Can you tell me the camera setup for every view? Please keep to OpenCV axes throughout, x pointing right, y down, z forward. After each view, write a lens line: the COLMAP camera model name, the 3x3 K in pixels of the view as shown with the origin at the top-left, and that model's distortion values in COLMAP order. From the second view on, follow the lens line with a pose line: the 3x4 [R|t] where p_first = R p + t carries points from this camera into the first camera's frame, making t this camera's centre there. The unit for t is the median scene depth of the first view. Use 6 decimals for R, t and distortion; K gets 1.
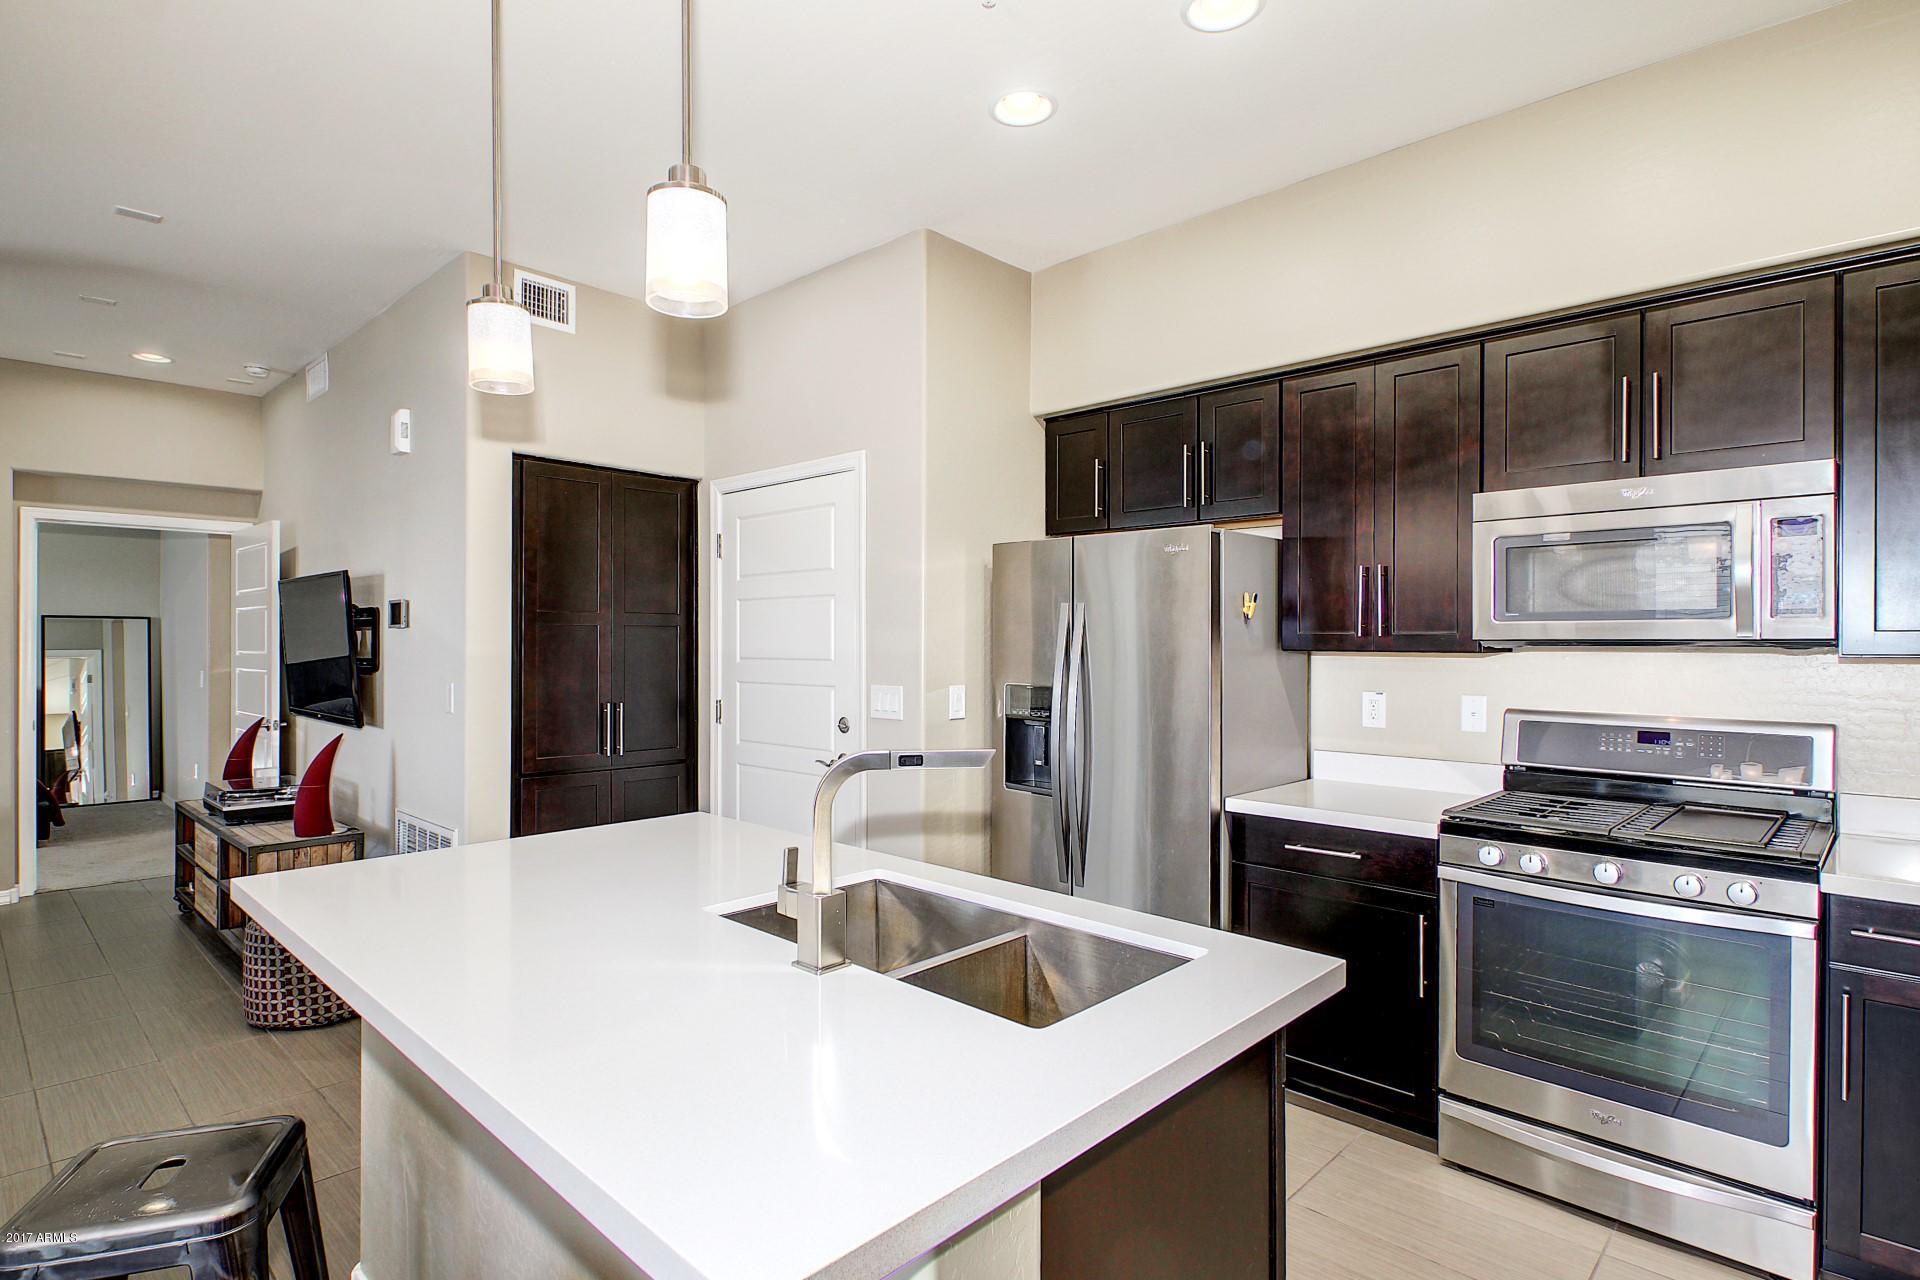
lens RADIAL K [[966.5, 0, 960.0], [0, 966.5, 640.0], [0, 0, 1]] dist [0.001432, -0.000254]
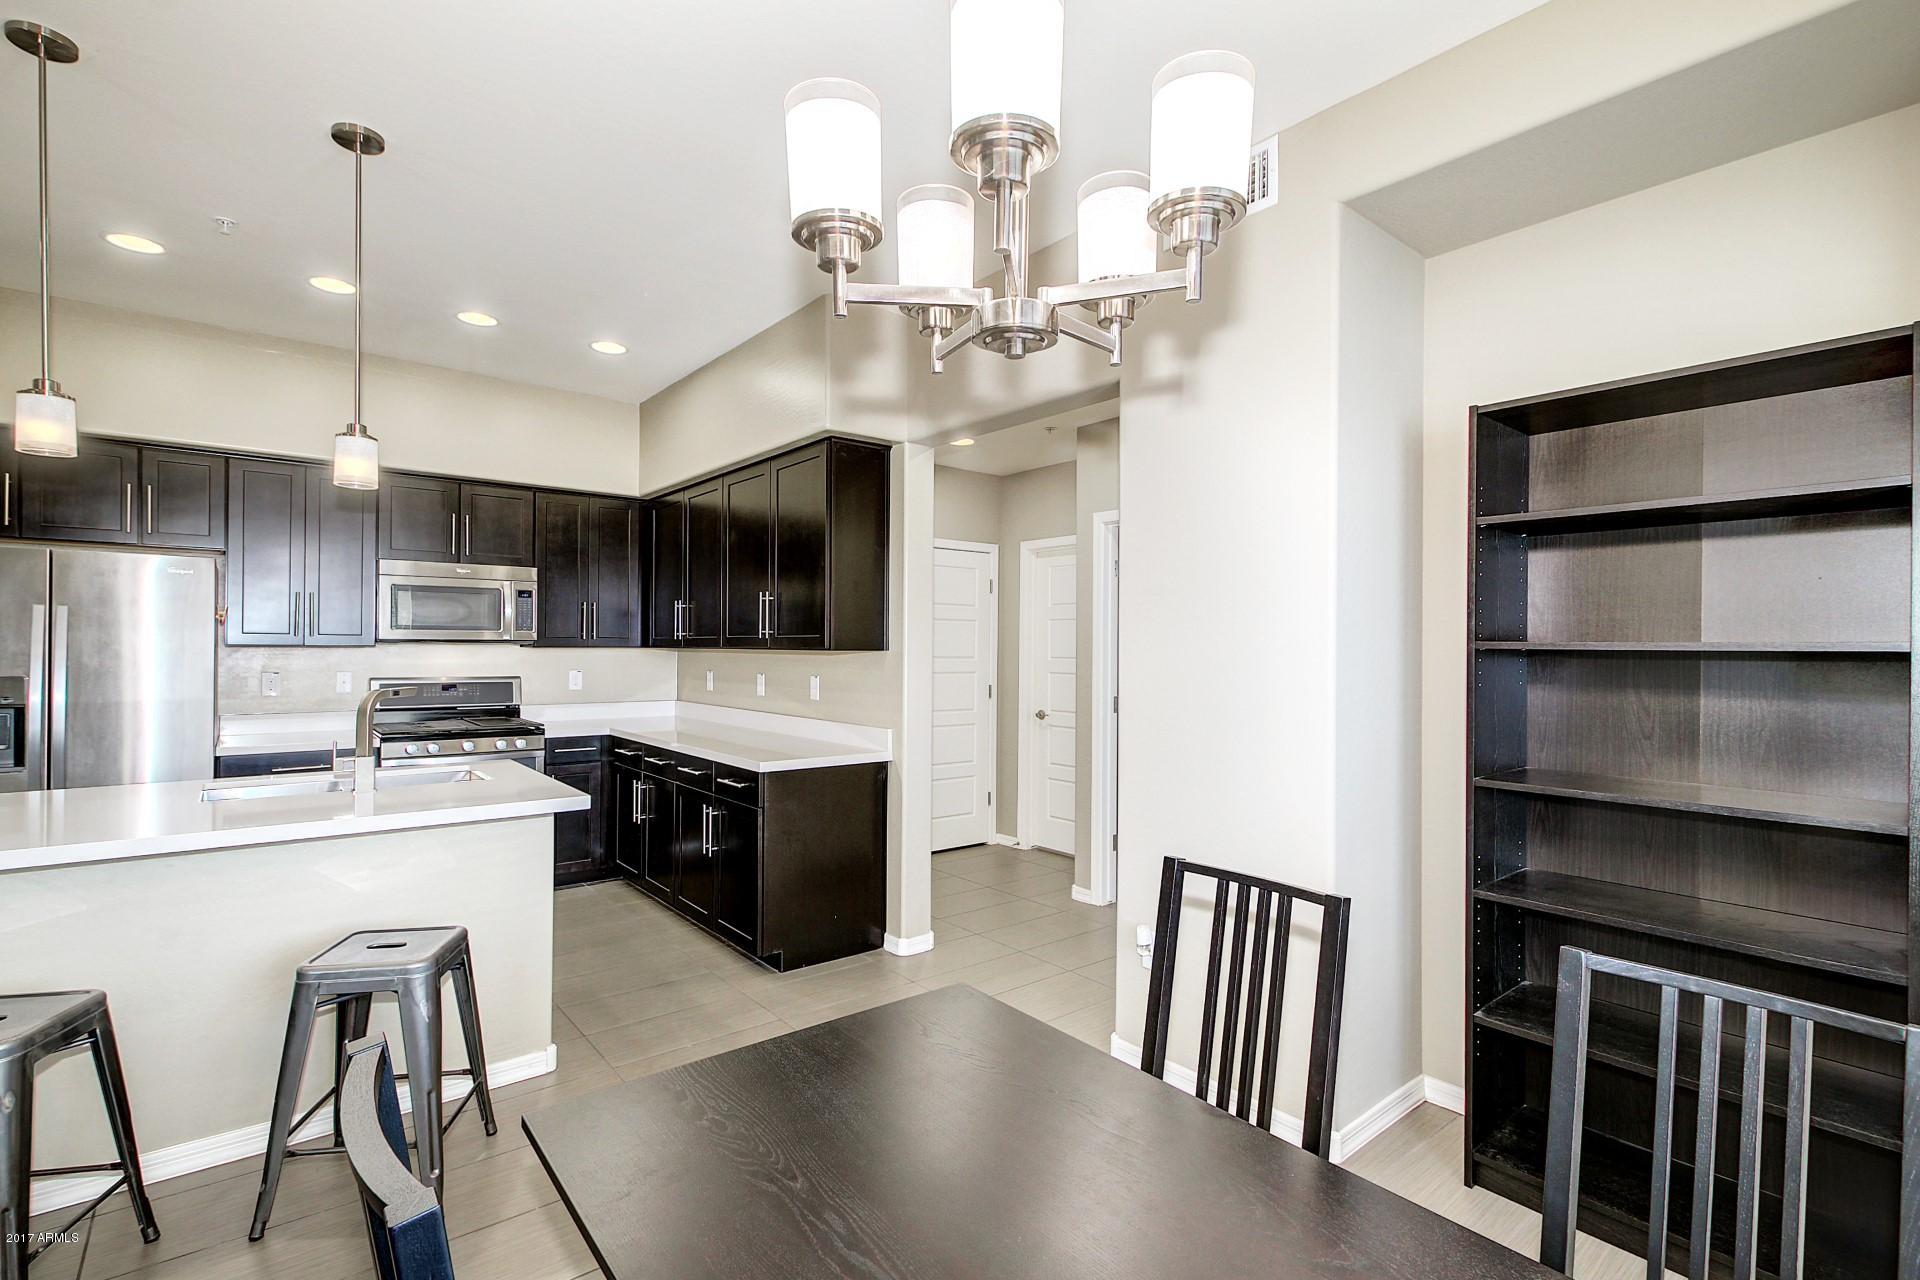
lens RADIAL K [[886.0, 0, 960.0], [0, 886.0, 640.0], [0, 0, 1]] dist [-0.005975, -0.000804]
pose [[0.111415, 0.003436, 0.993768, -1.023793], [-0.011439, 0.999932, -0.002175, -0.007860], [-0.993708, -0.011126, 0.111447, -0.283031]]
